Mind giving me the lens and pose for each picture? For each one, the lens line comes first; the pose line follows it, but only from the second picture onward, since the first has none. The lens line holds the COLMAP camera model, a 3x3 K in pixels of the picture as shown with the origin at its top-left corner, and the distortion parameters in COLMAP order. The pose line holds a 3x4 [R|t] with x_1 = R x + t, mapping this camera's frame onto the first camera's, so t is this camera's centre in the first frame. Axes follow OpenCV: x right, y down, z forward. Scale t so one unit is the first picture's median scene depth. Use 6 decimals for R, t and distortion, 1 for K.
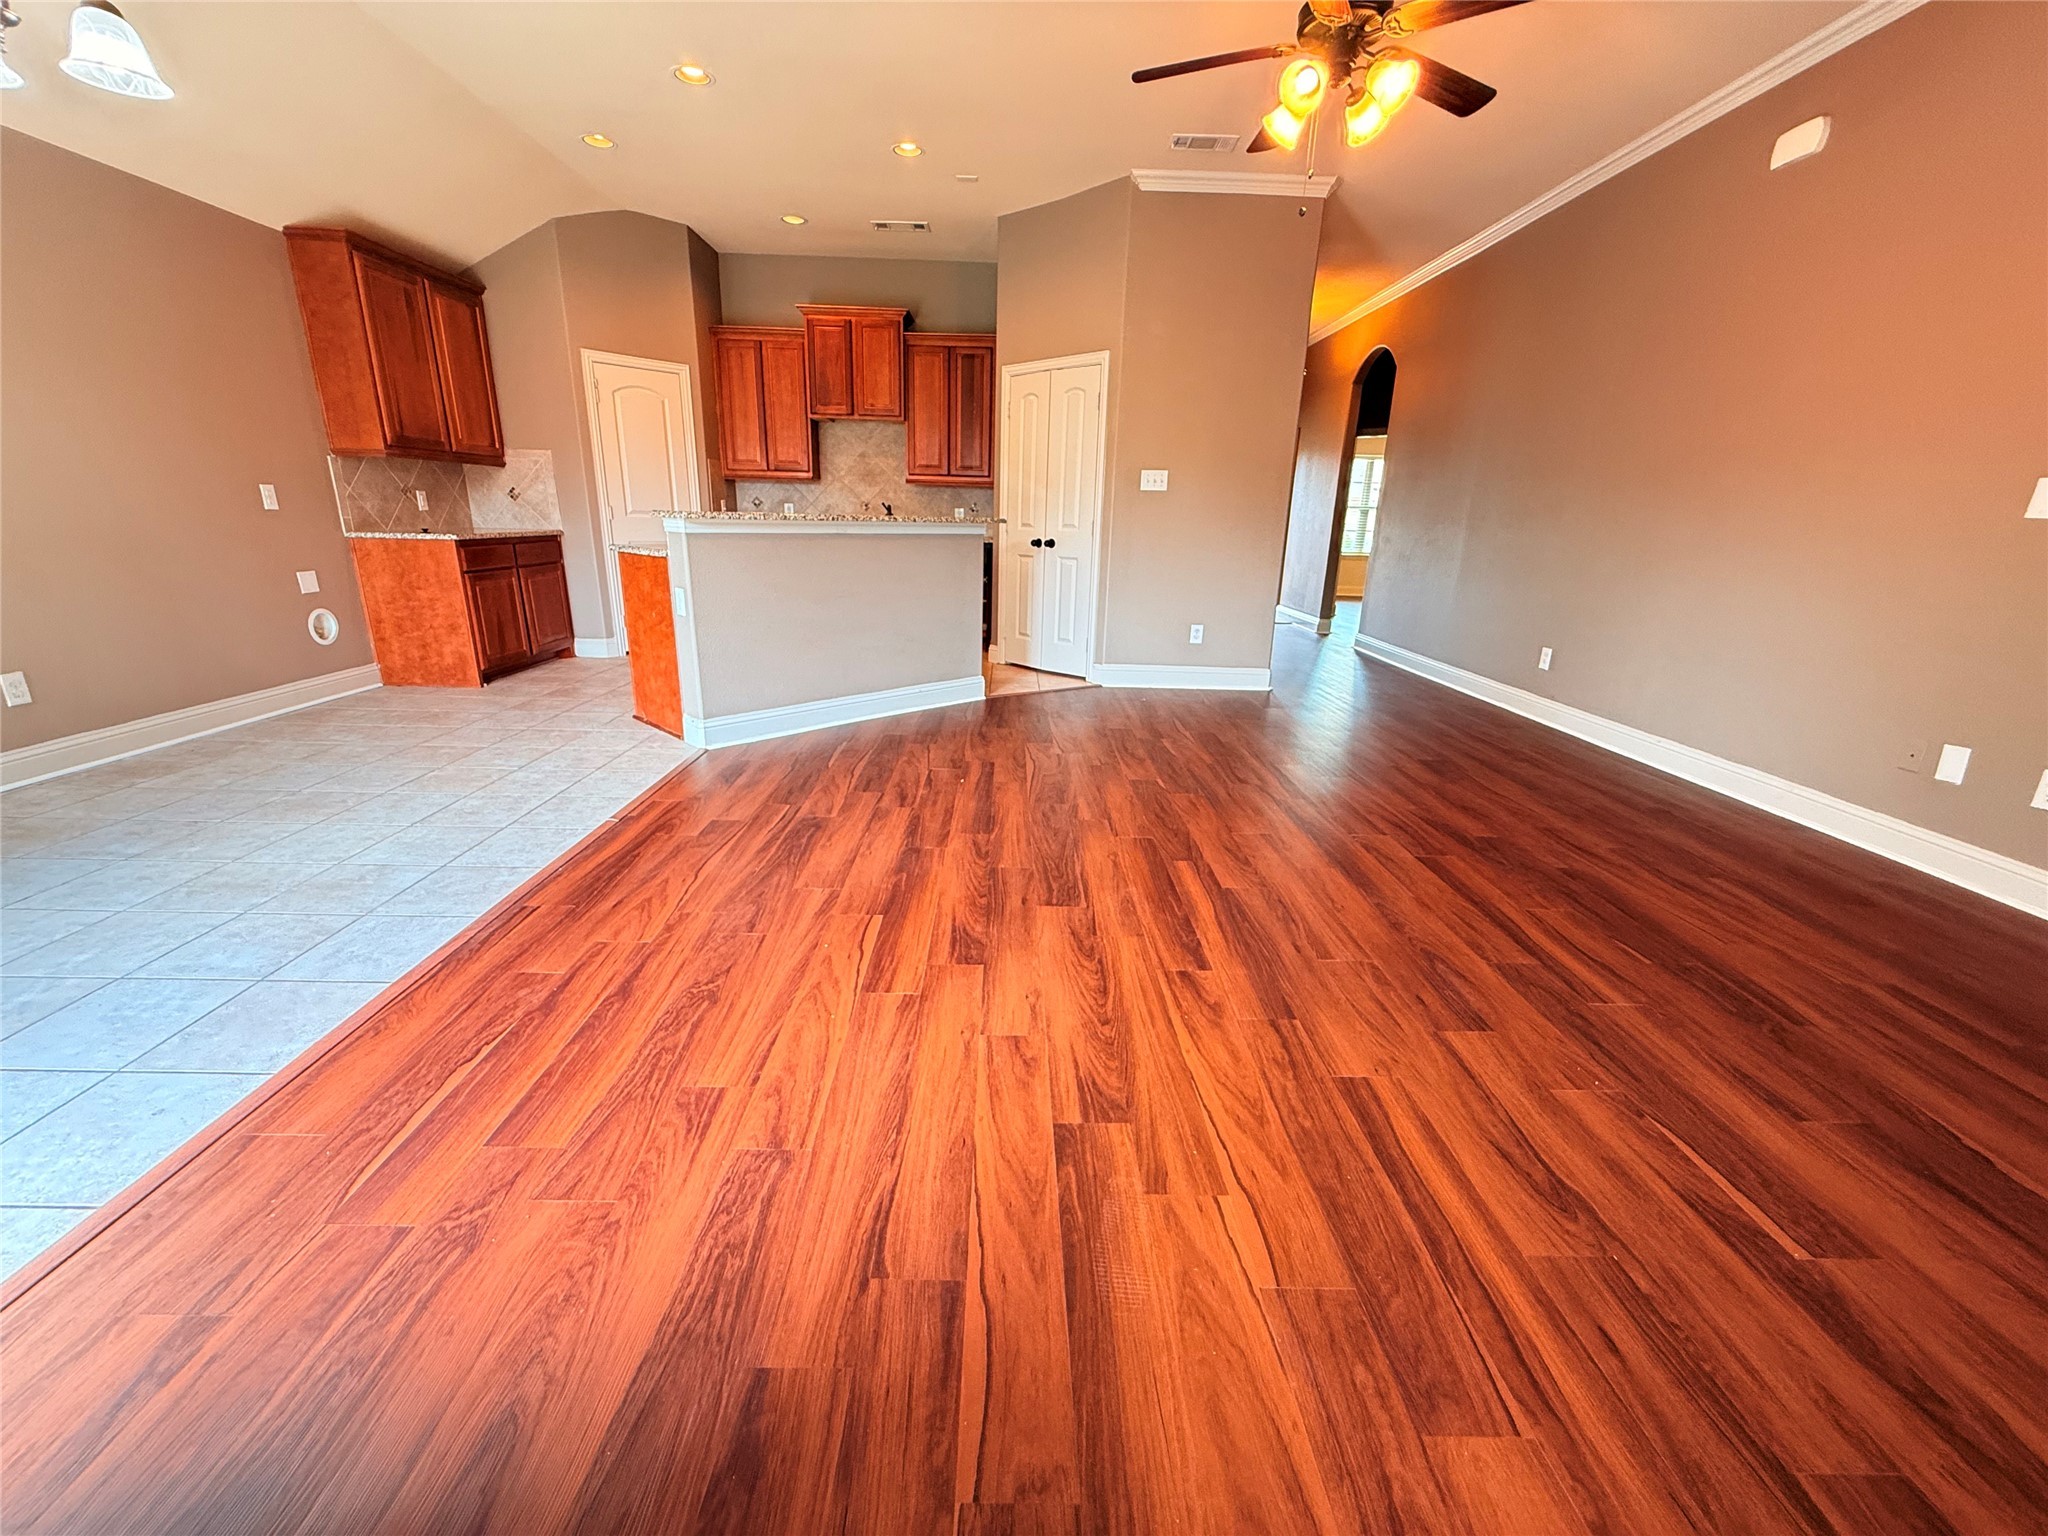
lens RADIAL K [[815.4, 0, 1012.4], [0, 815.4, 765.3], [0, 0, 1]] dist [0.002316, -0.000394]
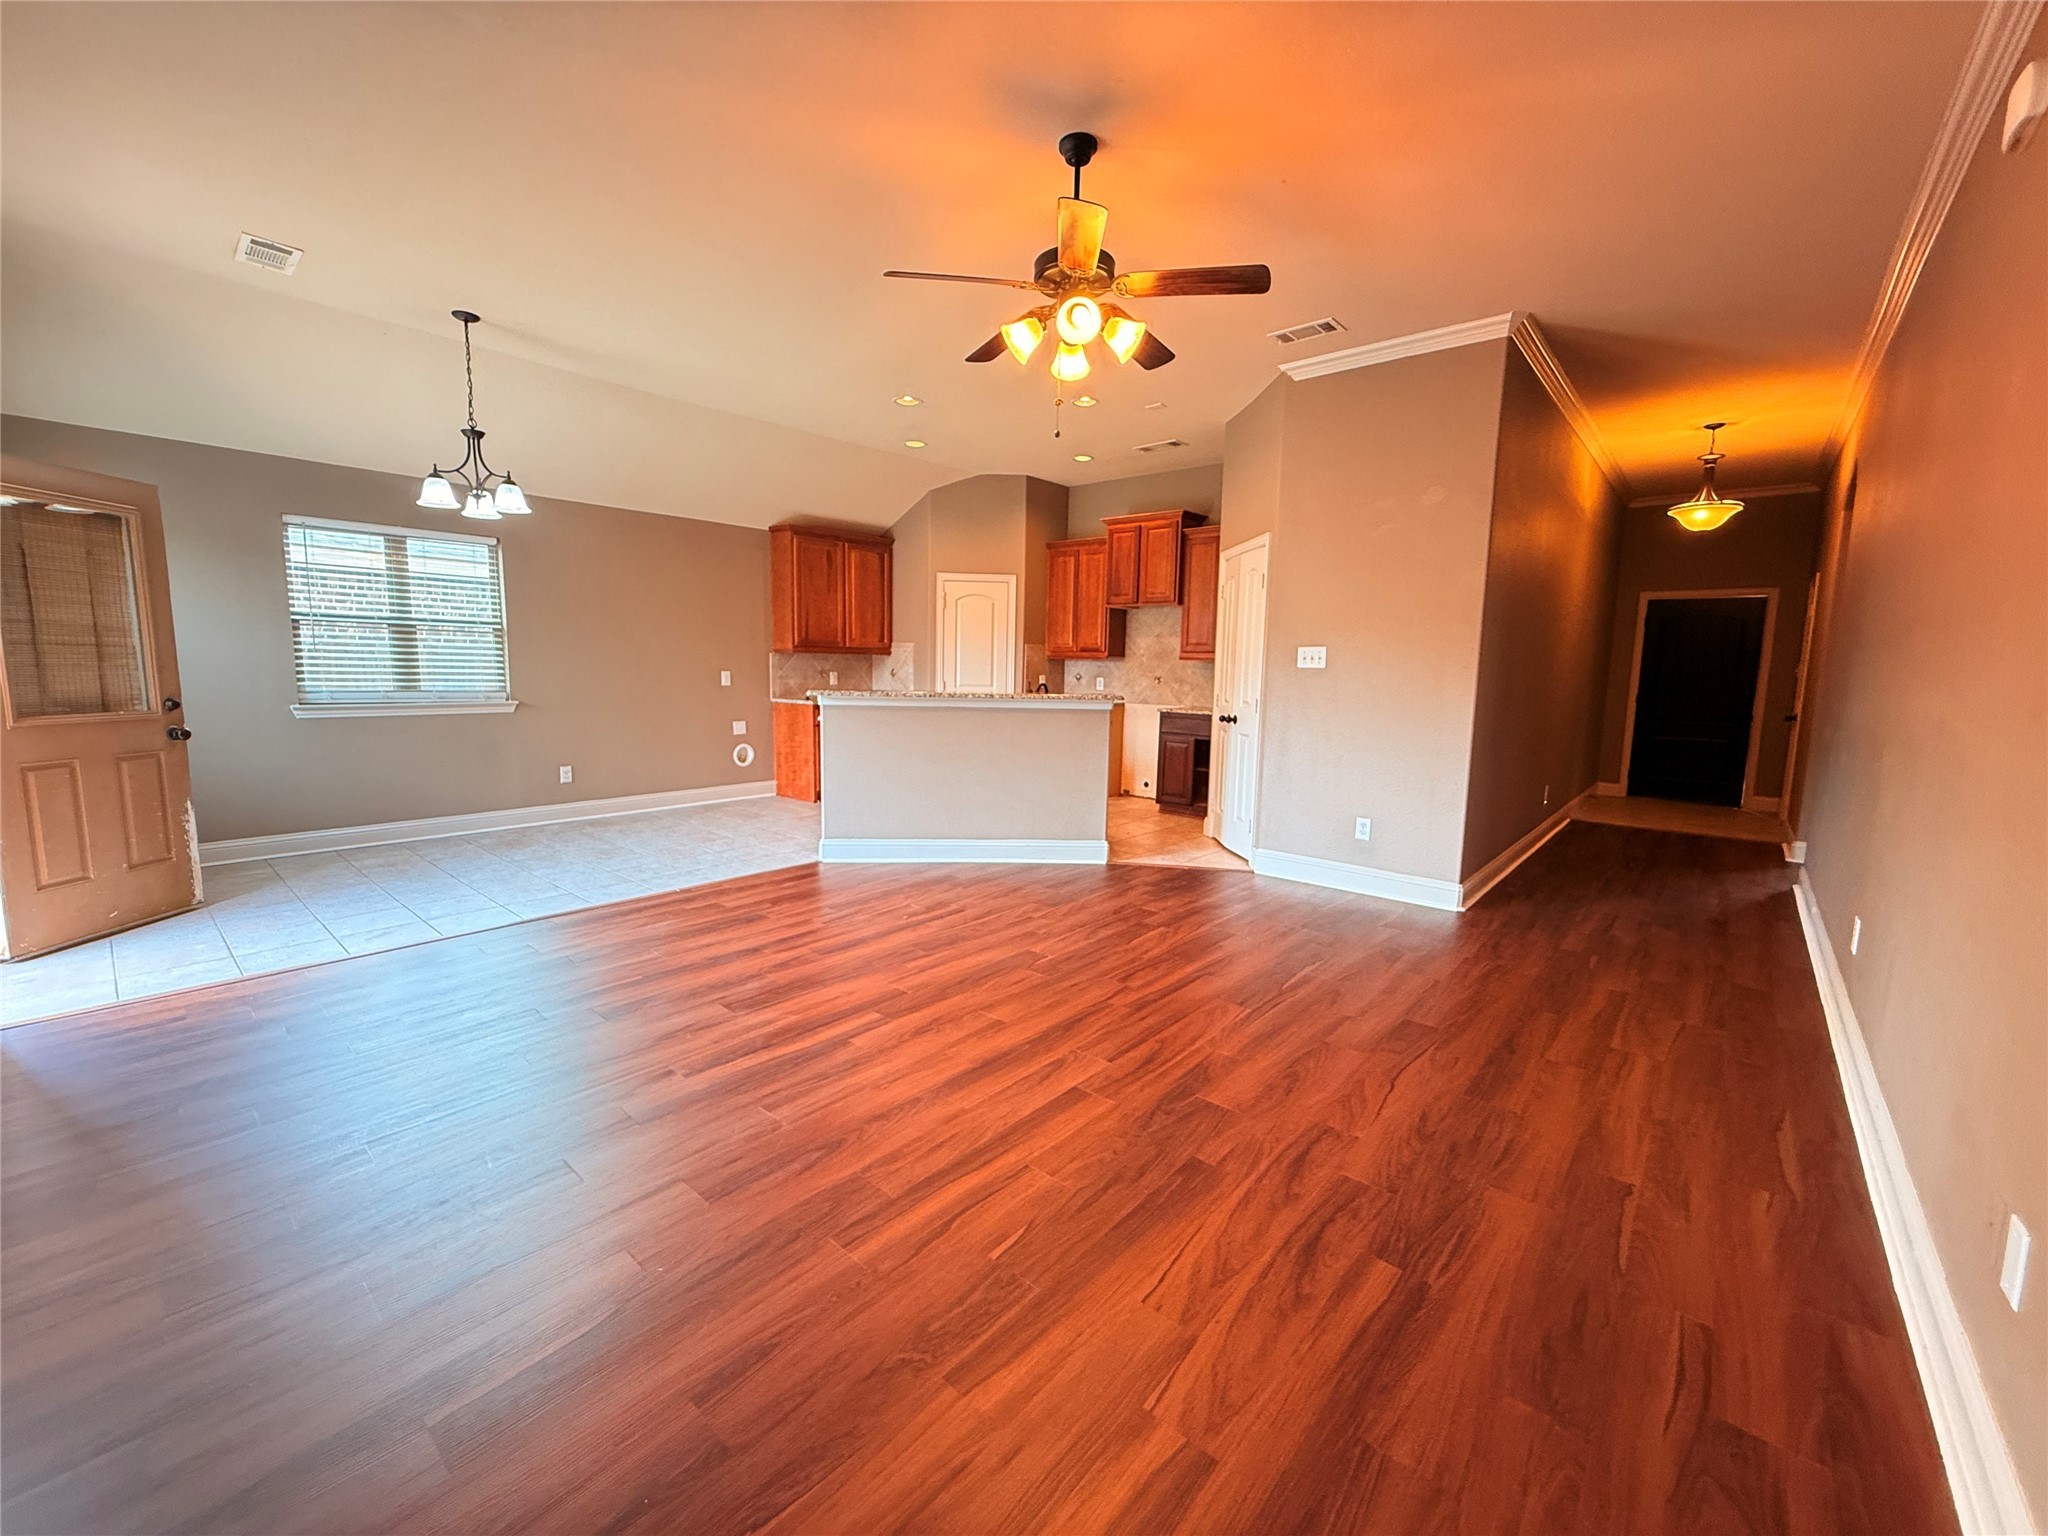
lens RADIAL K [[815.4, 0, 1013.1], [0, 815.4, 762.6], [0, 0, 1]] dist [0.002316, -0.000394]
pose [[0.747585, 0.068066, -0.660669, 0.600191], [-0.195392, 0.973254, -0.120827, -0.063243], [0.634774, 0.219418, 0.740890, 0.147142]]
